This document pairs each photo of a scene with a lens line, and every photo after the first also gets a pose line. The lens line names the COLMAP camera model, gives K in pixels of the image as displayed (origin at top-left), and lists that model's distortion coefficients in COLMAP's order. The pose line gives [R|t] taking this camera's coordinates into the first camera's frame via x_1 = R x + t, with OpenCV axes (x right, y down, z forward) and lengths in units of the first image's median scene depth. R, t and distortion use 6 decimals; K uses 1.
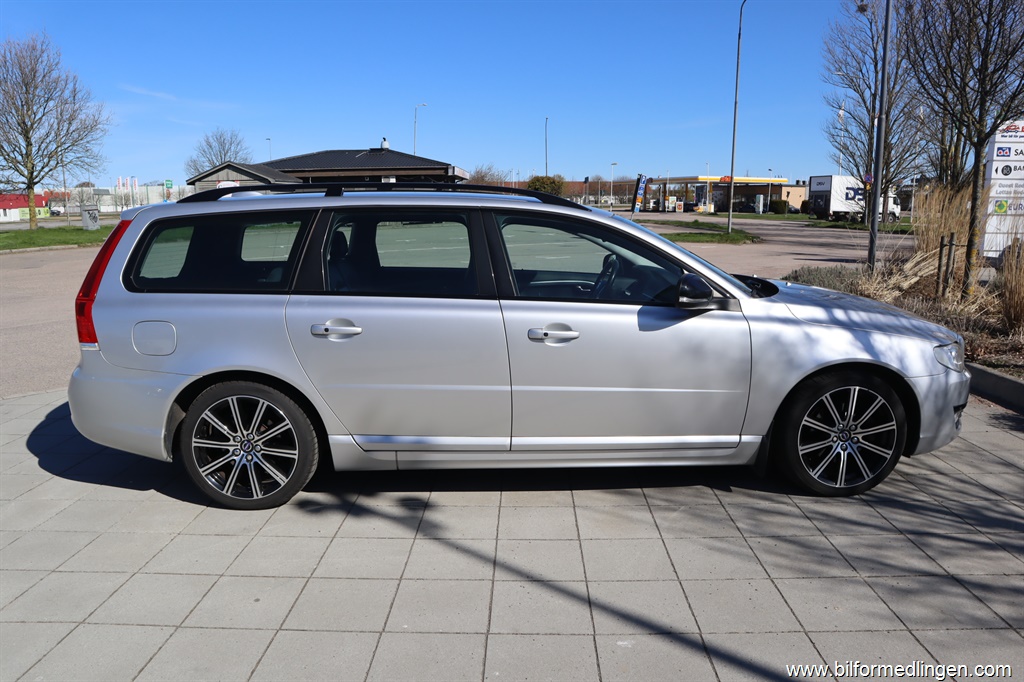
lens RADIAL K [[710.7, 0, 512.0], [0, 710.7, 341.0], [0, 0, 1]] dist [-0.125868, 0.077614]
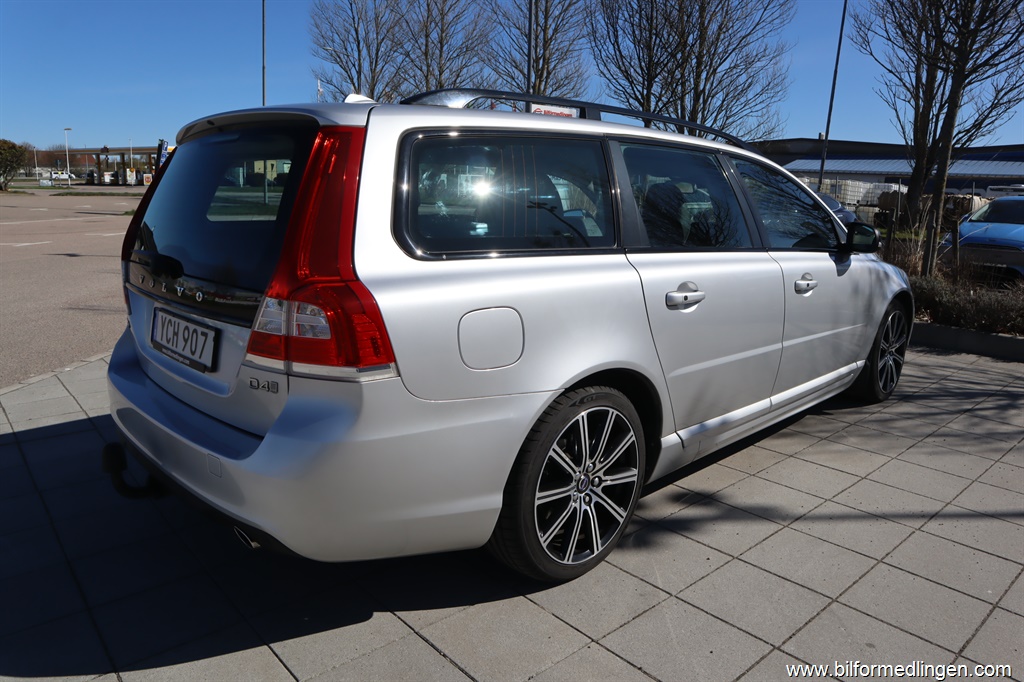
lens RADIAL K [[710.7, 0, 512.0], [0, 710.7, 341.0], [0, 0, 1]] dist [-0.125868, 0.077614]
pose [[0.740377, -0.124615, 0.660540, -0.853358], [0.100212, 0.992147, 0.074850, -0.042263], [-0.664680, 0.010777, 0.747050, 0.530106]]
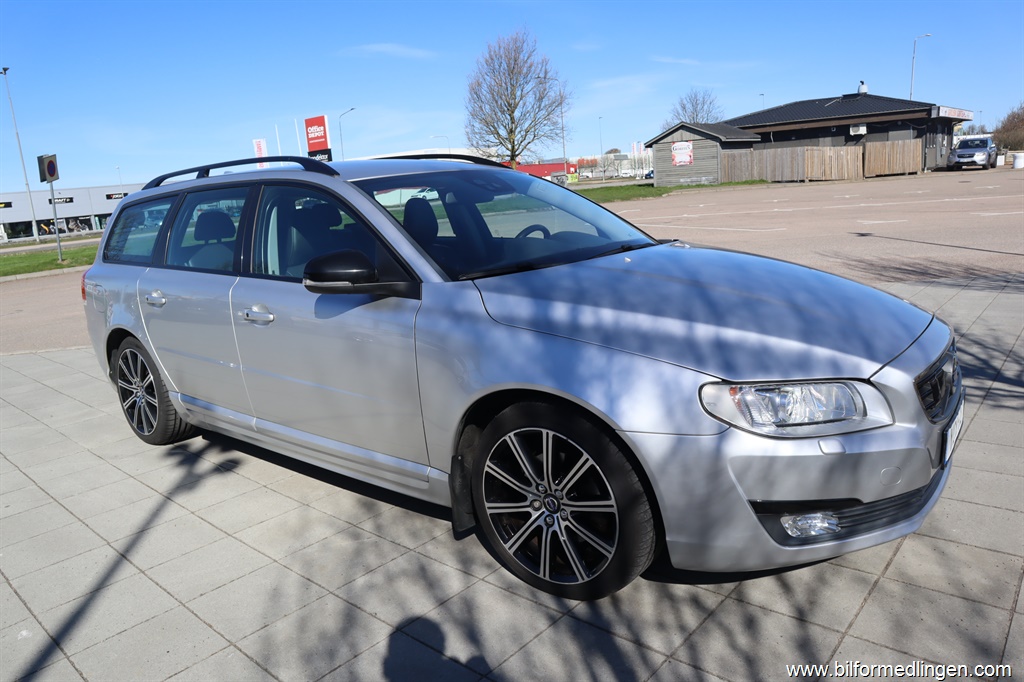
lens RADIAL K [[710.7, 0, 512.0], [0, 710.7, 341.0], [0, 0, 1]] dist [-0.125868, 0.077614]
pose [[0.764063, 0.087636, -0.639161, 0.871422], [-0.049804, 0.995787, 0.076996, -0.060944], [0.643216, -0.026997, 0.765209, 0.494517]]
